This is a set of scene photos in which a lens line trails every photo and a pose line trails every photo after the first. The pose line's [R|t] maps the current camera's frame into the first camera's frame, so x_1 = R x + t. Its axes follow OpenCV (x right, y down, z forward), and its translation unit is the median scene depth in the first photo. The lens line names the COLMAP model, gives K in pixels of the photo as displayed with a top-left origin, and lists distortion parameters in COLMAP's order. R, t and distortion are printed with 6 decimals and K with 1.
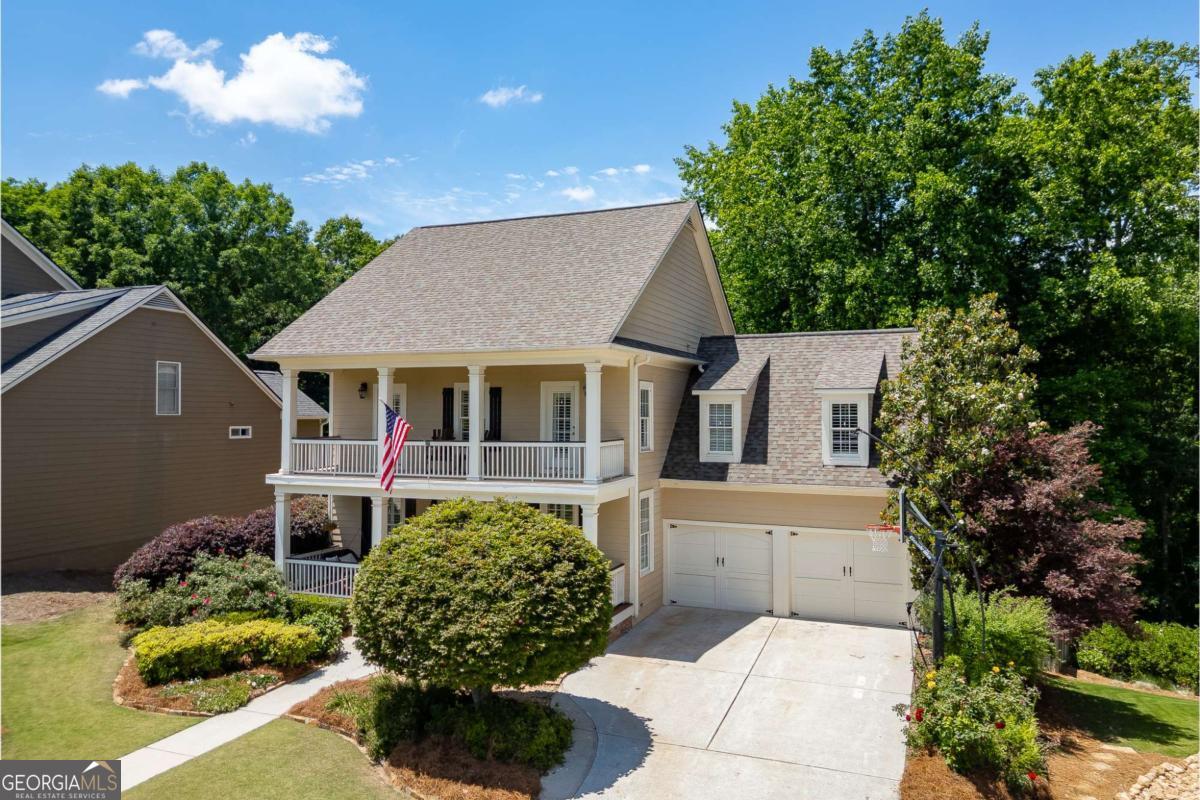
lens RADIAL K [[841.5, 0, 608.5], [0, 841.5, 398.4], [0, 0, 1]] dist [0.051934, -0.032121]
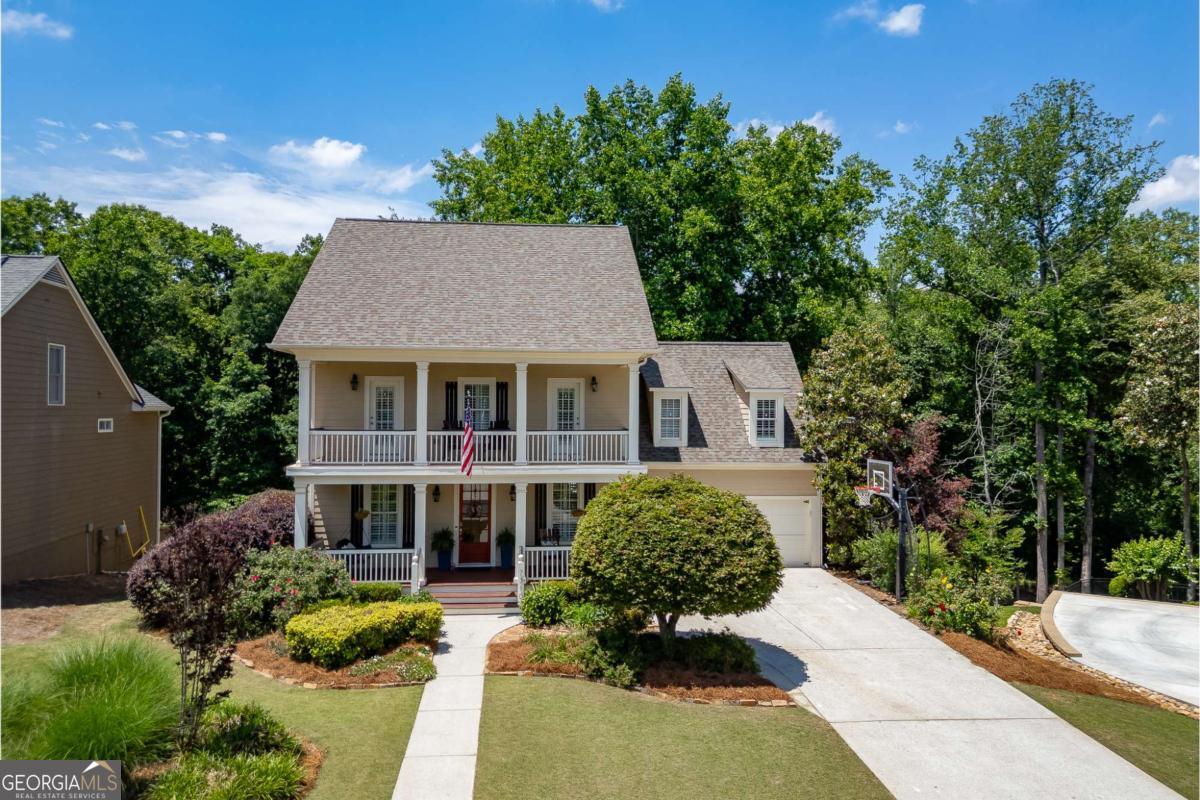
lens RADIAL K [[841.5, 0, 593.8], [0, 841.5, 399.5], [0, 0, 1]] dist [0.051934, -0.032121]
pose [[0.891335, 0.008835, 0.453259, -0.536455], [-0.012442, 0.999910, 0.004978, 0.002700], [-0.453174, -0.010076, 0.891365, -0.036953]]
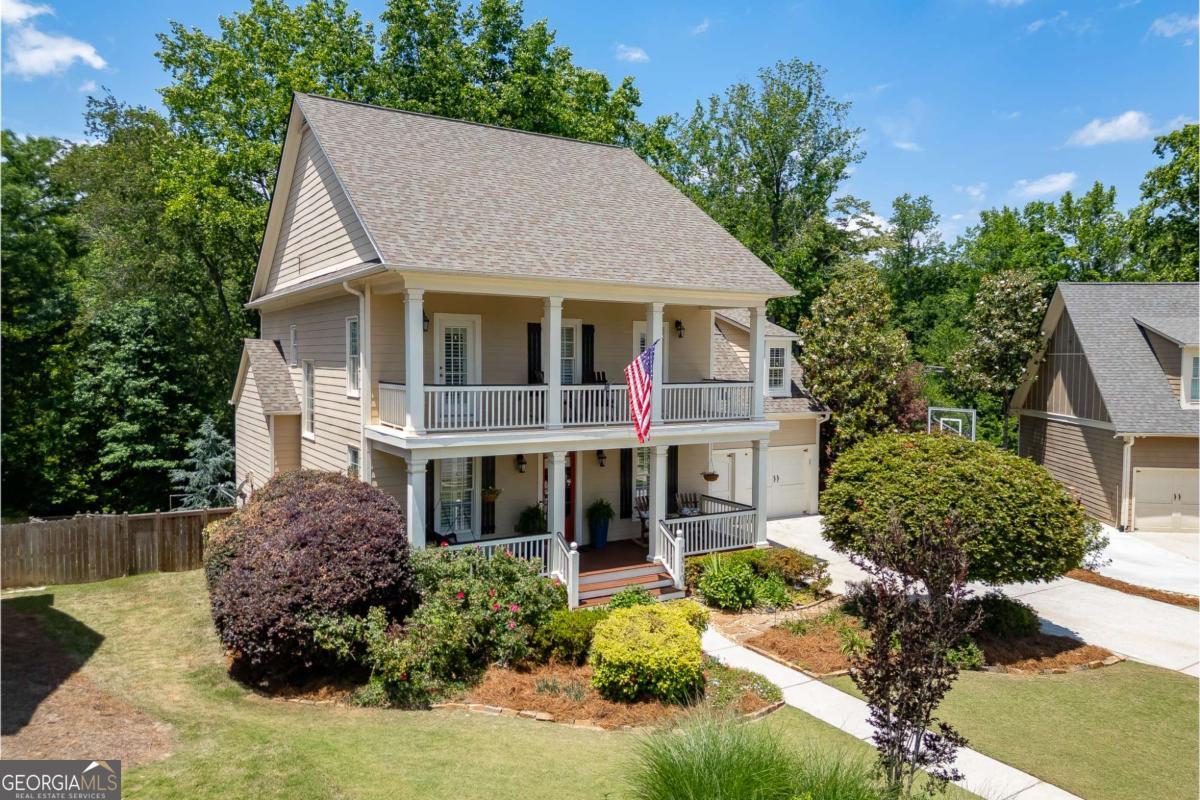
lens RADIAL K [[841.5, 0, 591.8], [0, 841.5, 404.0], [0, 0, 1]] dist [0.051934, -0.032121]
pose [[0.596174, -0.039331, 0.801891, -0.880800], [-0.021526, 0.997657, 0.064937, 0.013268], [-0.802567, -0.055976, 0.593930, 0.461673]]
